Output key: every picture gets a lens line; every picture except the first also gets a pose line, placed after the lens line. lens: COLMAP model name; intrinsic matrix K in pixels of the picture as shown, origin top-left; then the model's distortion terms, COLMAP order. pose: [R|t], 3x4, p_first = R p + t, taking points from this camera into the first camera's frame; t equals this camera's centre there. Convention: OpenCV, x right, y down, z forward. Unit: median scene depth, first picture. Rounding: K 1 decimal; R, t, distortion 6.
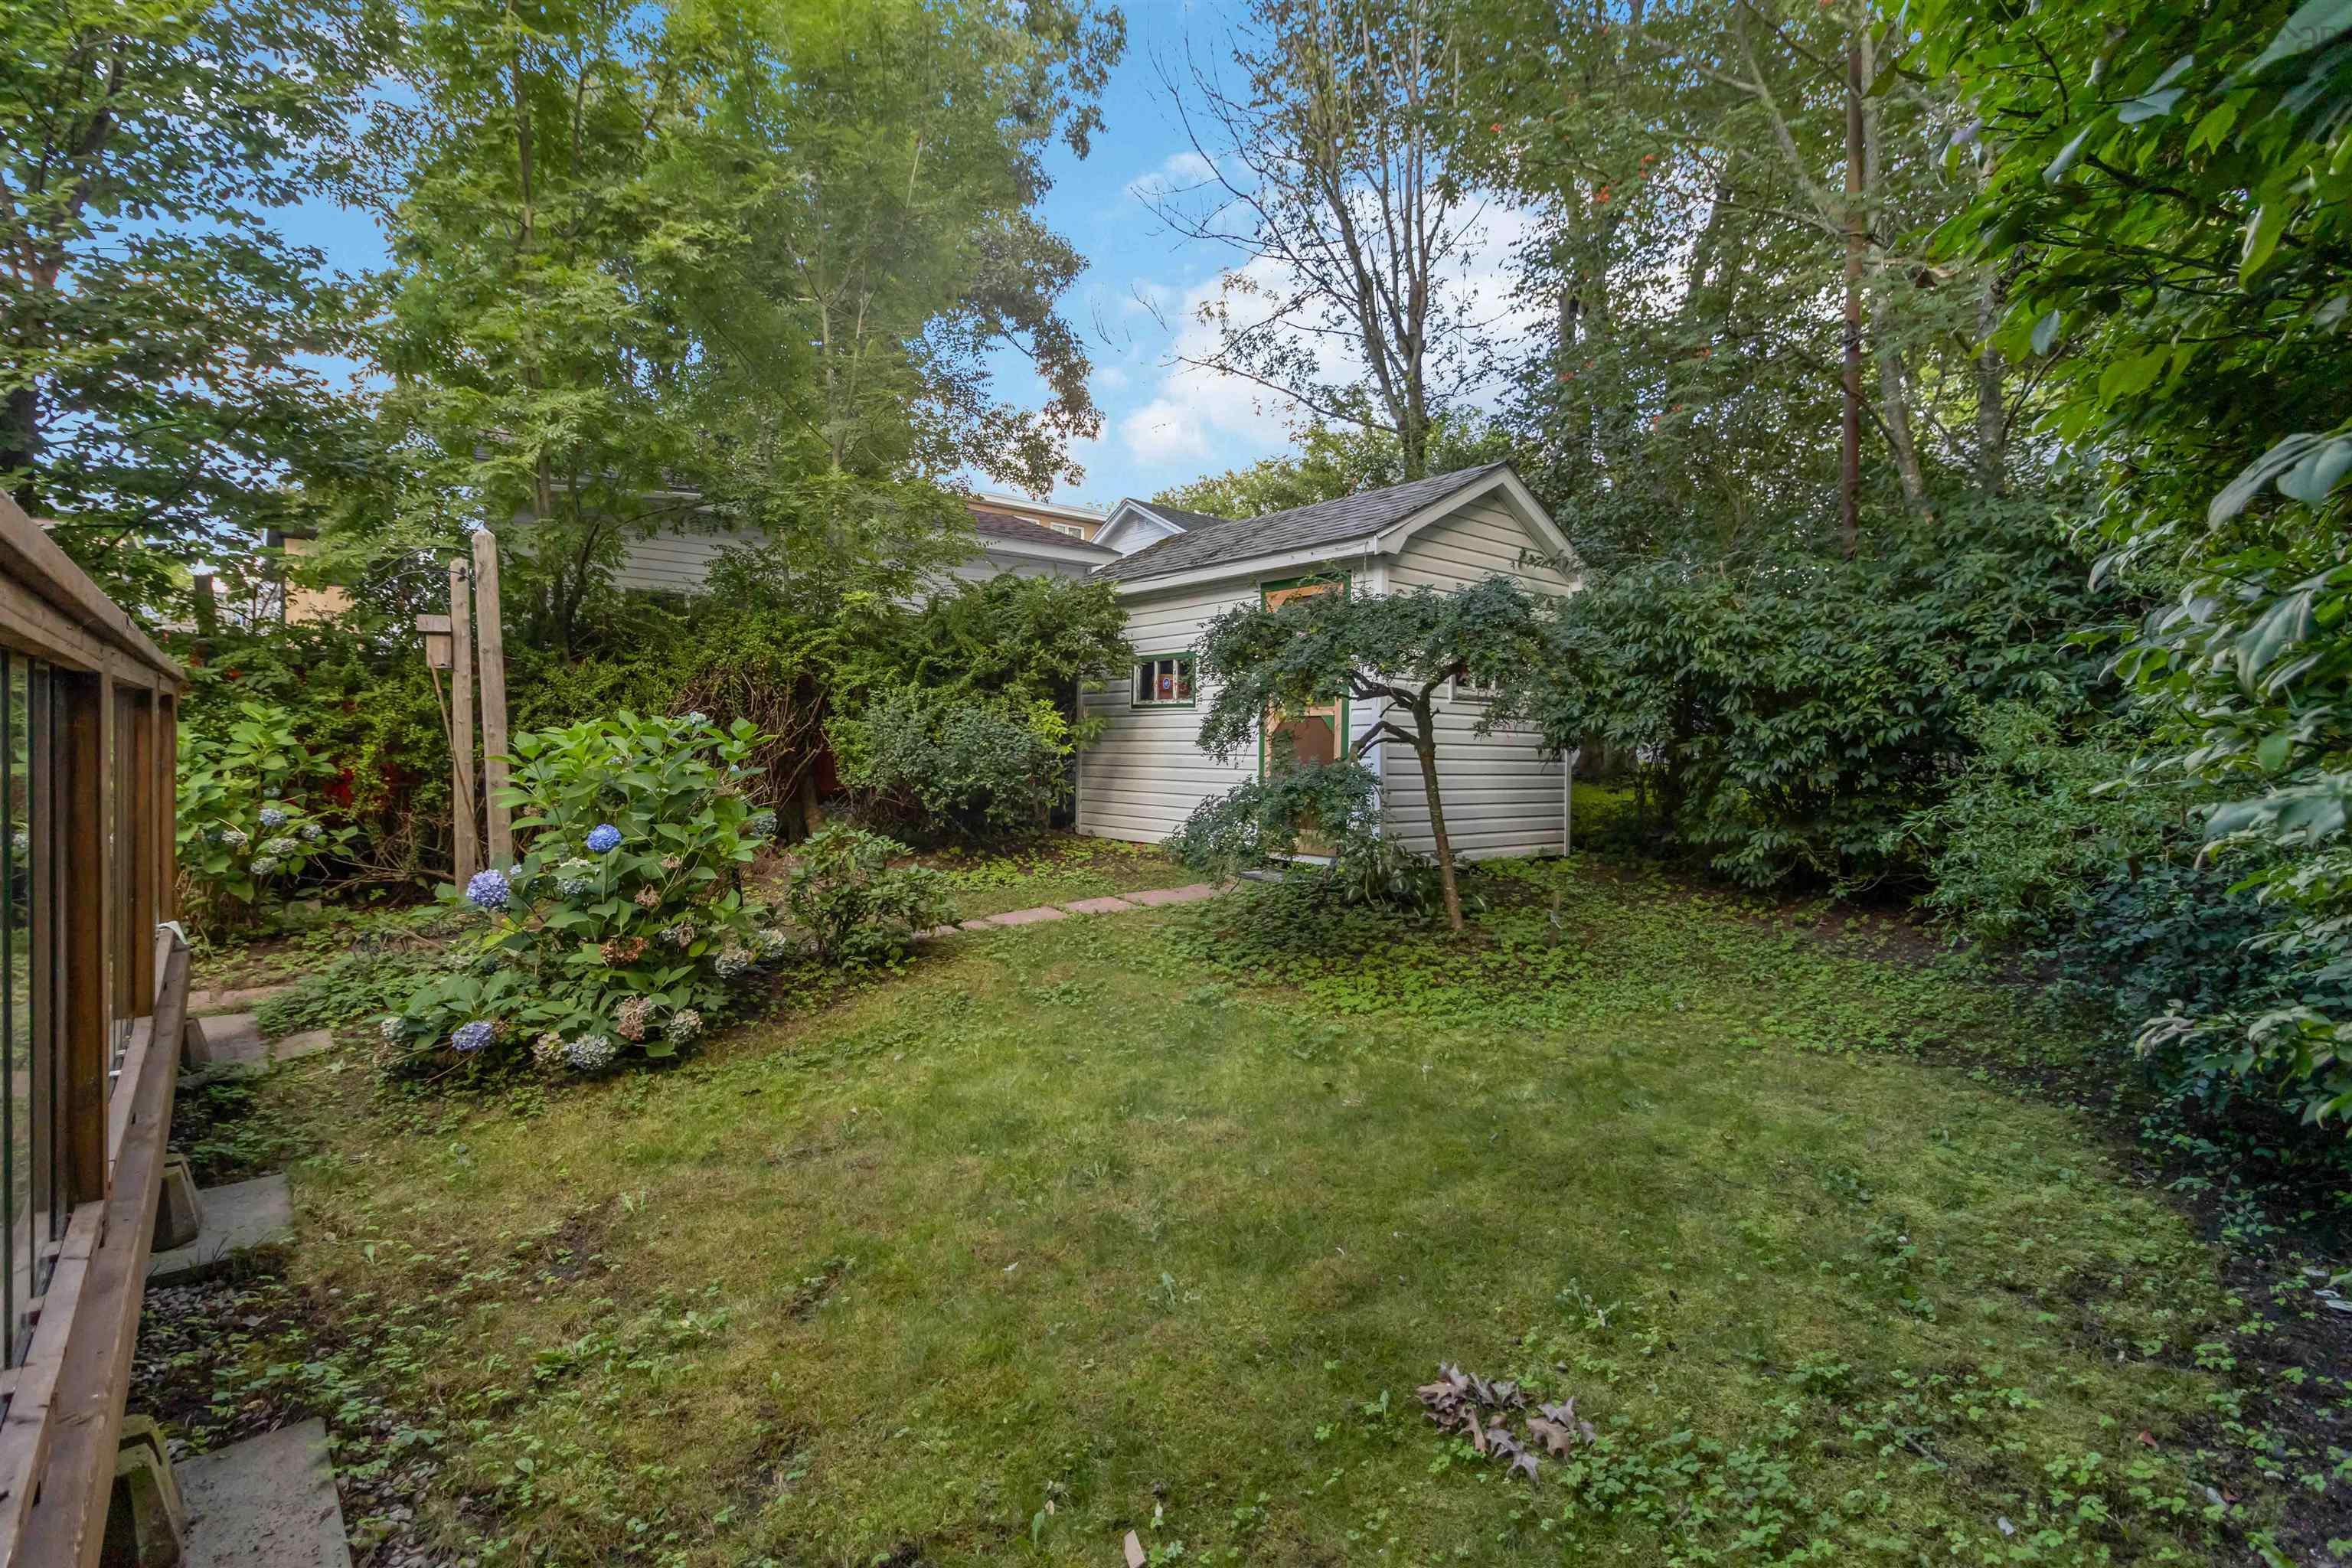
lens RADIAL K [[1121.3, 0, 1168.7], [0, 1121.3, 765.0], [0, 0, 1]] dist [0.017312, -0.000502]
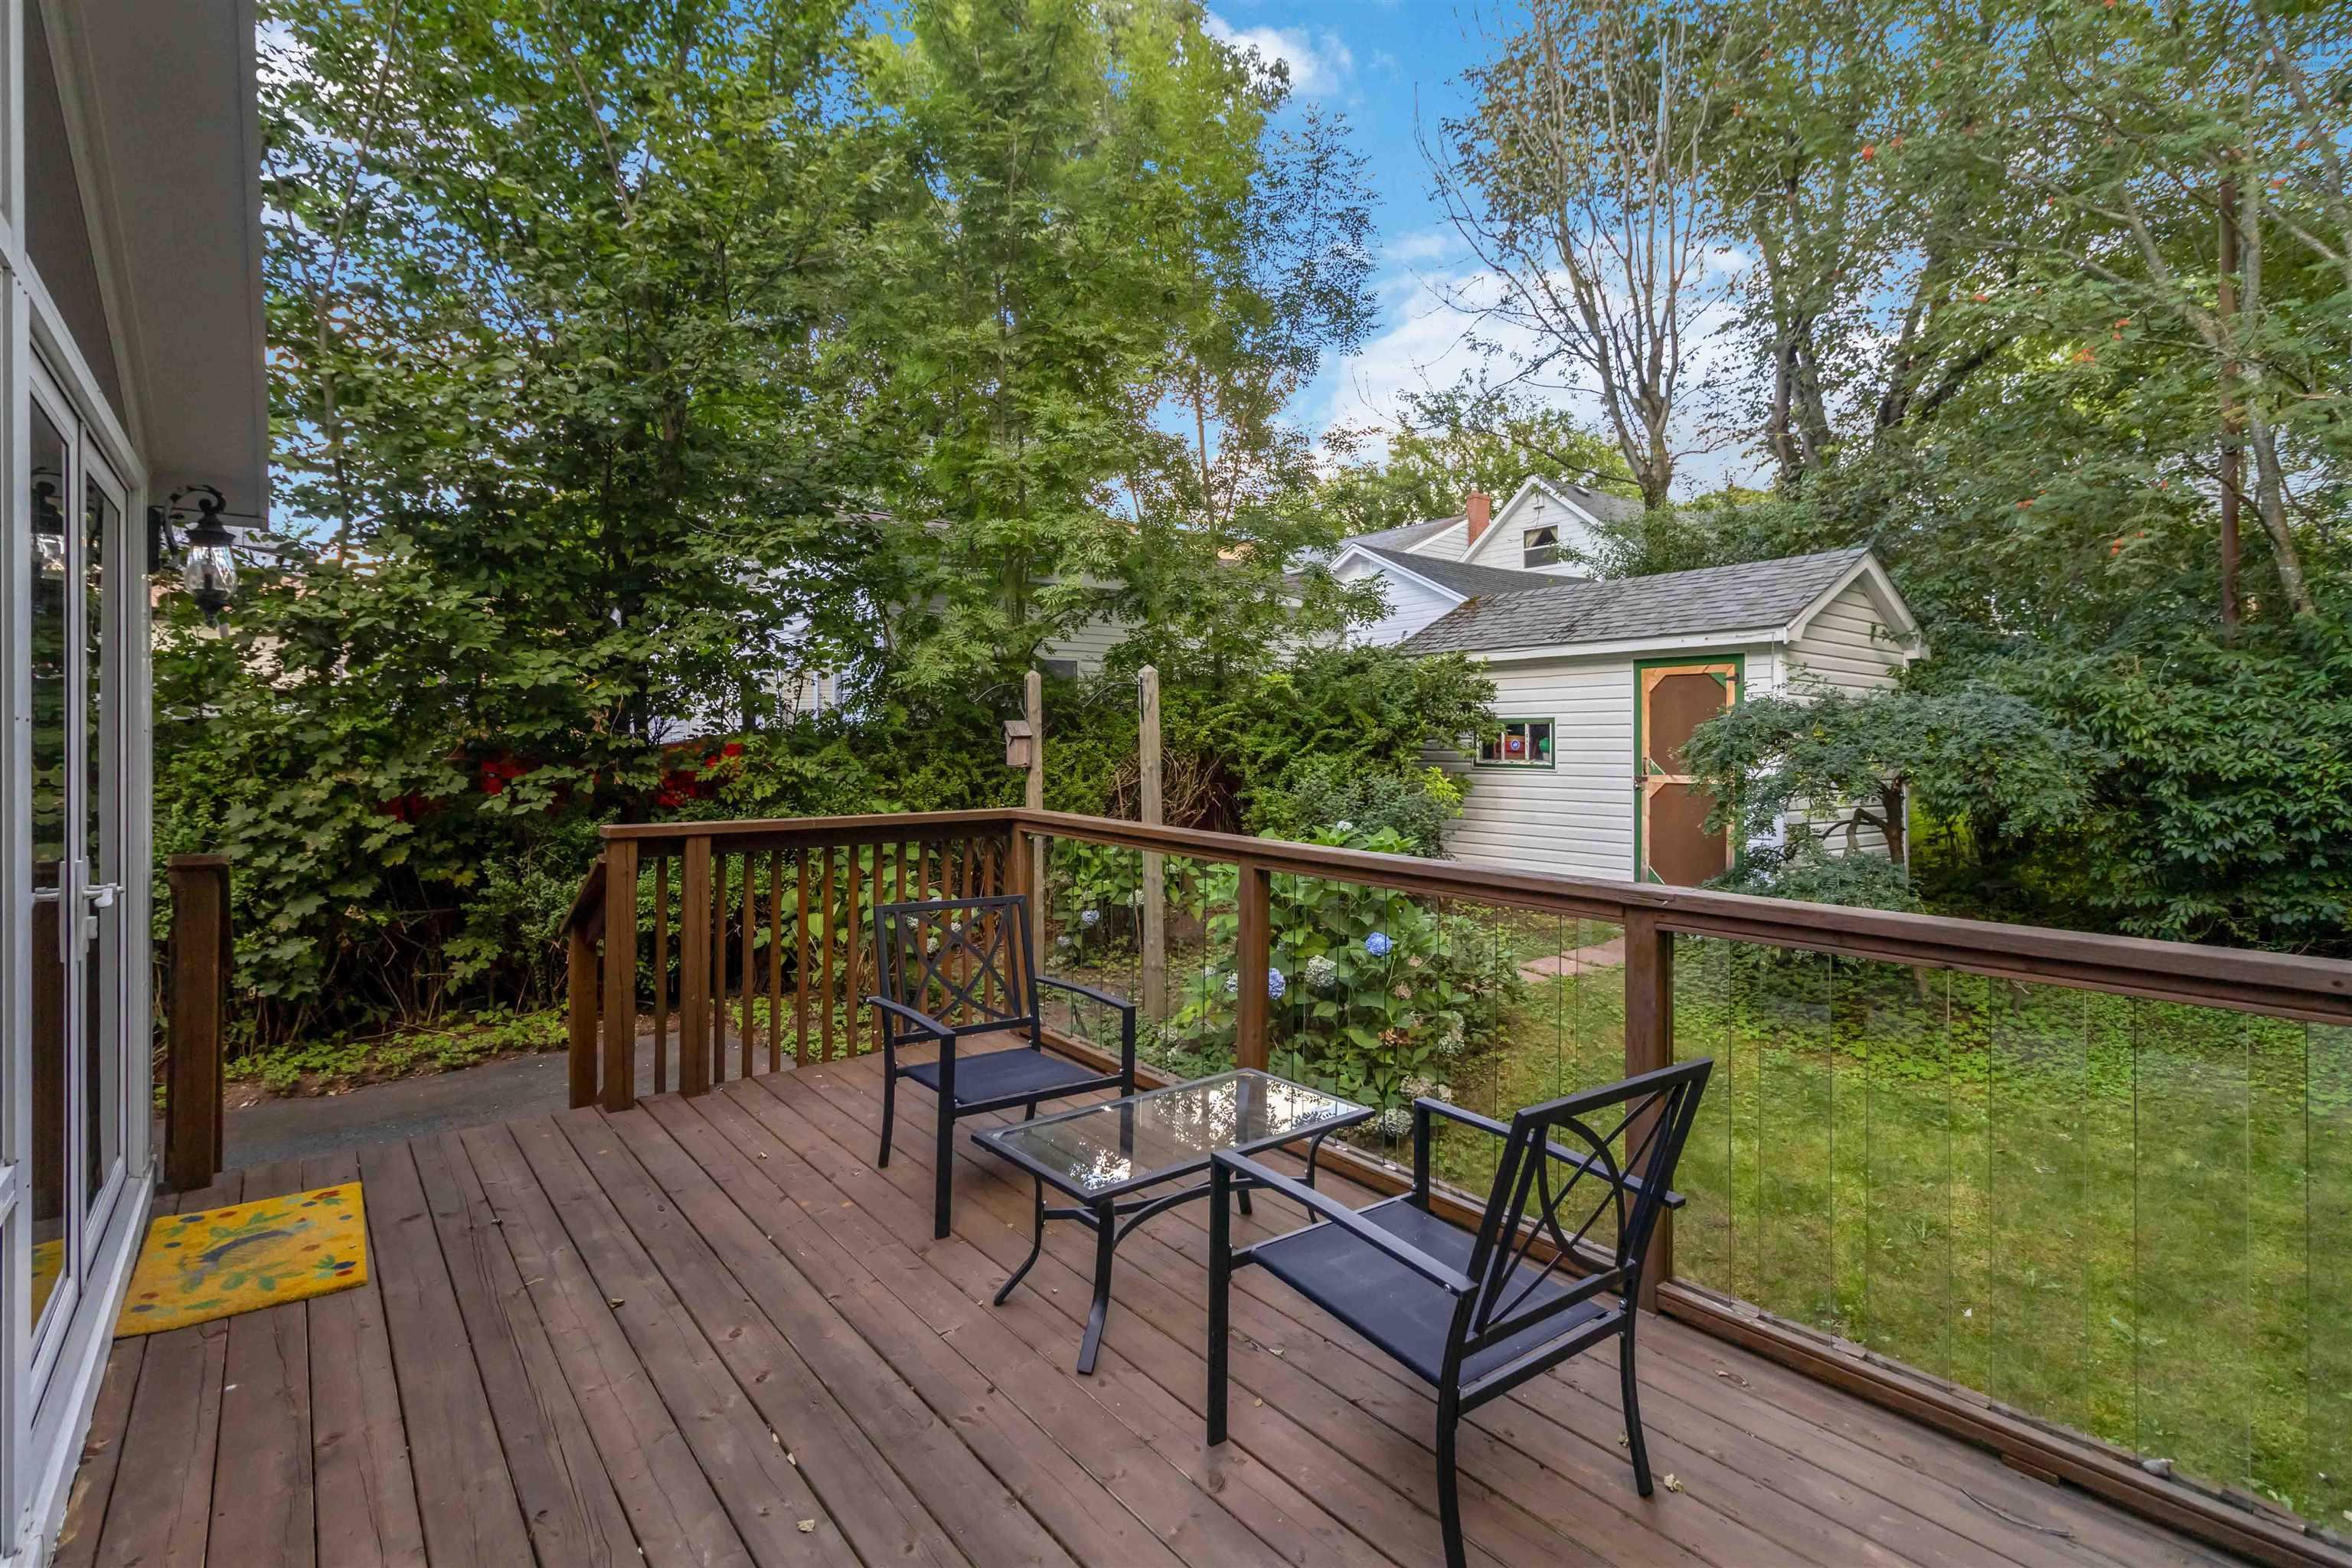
lens RADIAL K [[1121.3, 0, 1188.6], [0, 1121.3, 747.3], [0, 0, 1]] dist [0.017312, -0.000502]
pose [[0.999303, -0.008899, -0.036254, -0.426636], [0.008348, 0.999848, -0.015321, -0.085639], [0.036385, 0.015008, 0.999225, -0.156626]]
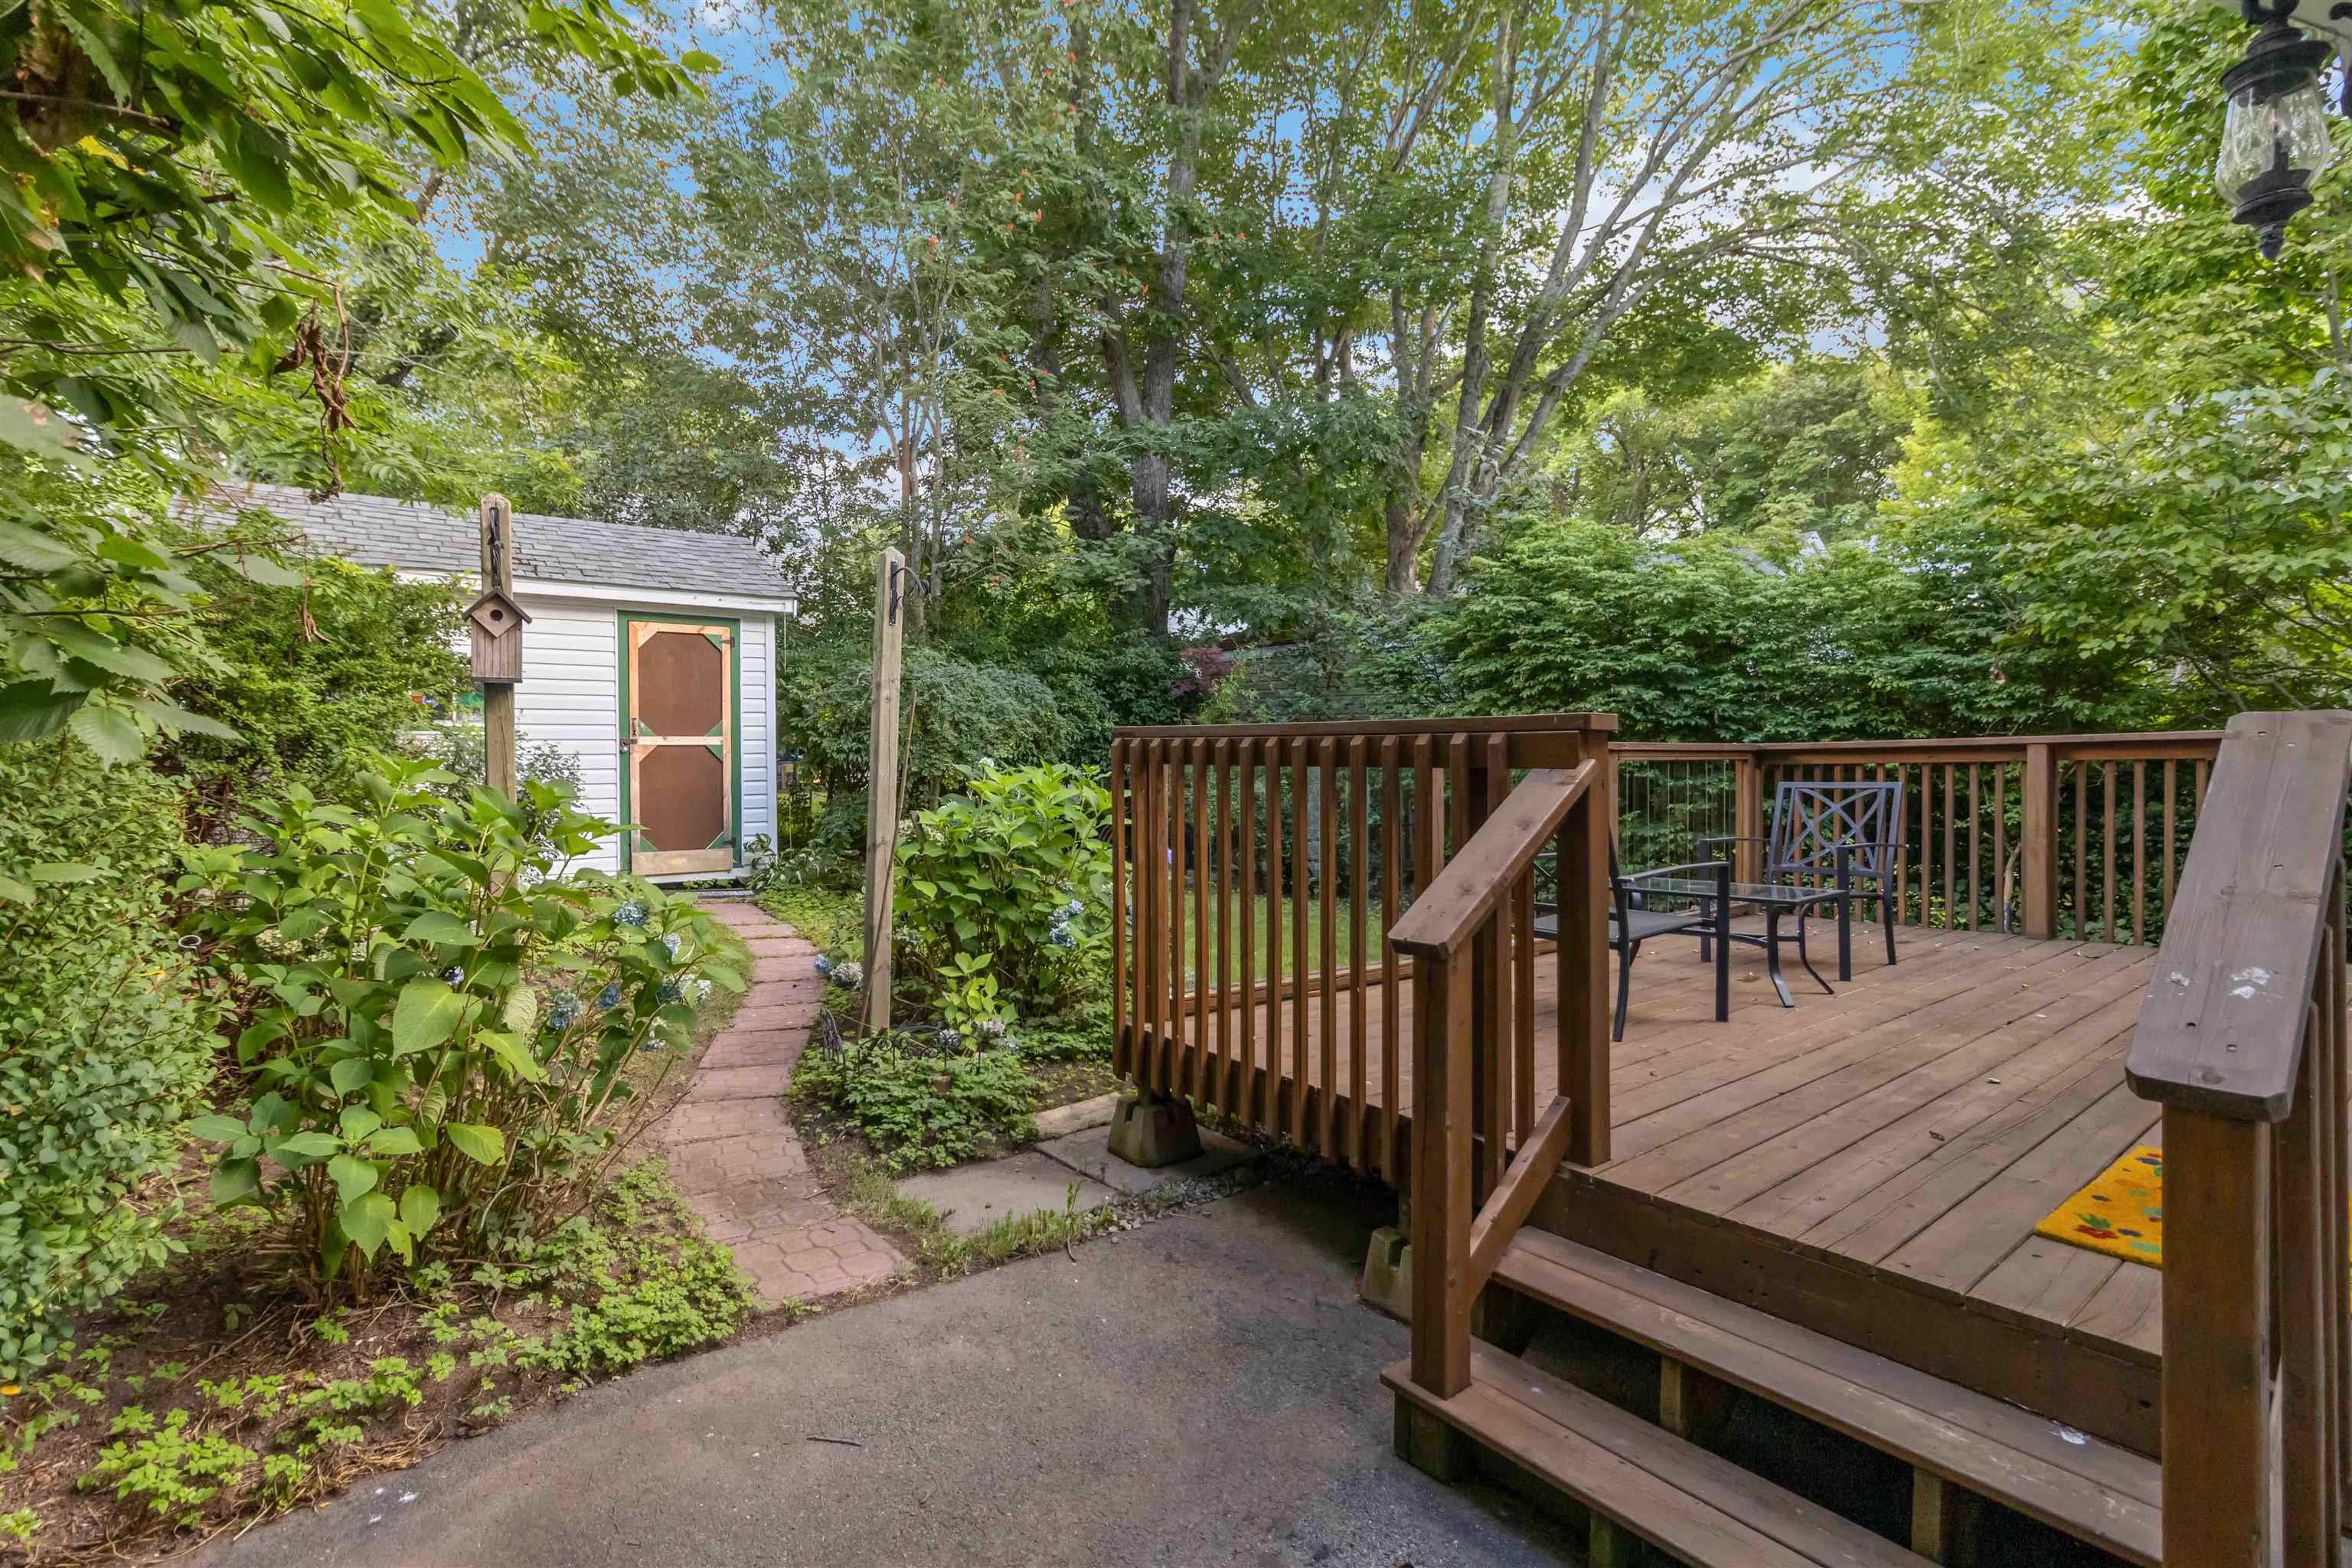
lens RADIAL K [[1121.3, 0, 1173.4], [0, 1121.3, 768.1], [0, 0, 1]] dist [0.017312, -0.000502]
pose [[0.033891, -0.025818, 0.999092, -1.195793], [0.026695, 0.999333, 0.024919, -0.047085], [-0.999069, 0.025827, 0.034558, 0.620131]]
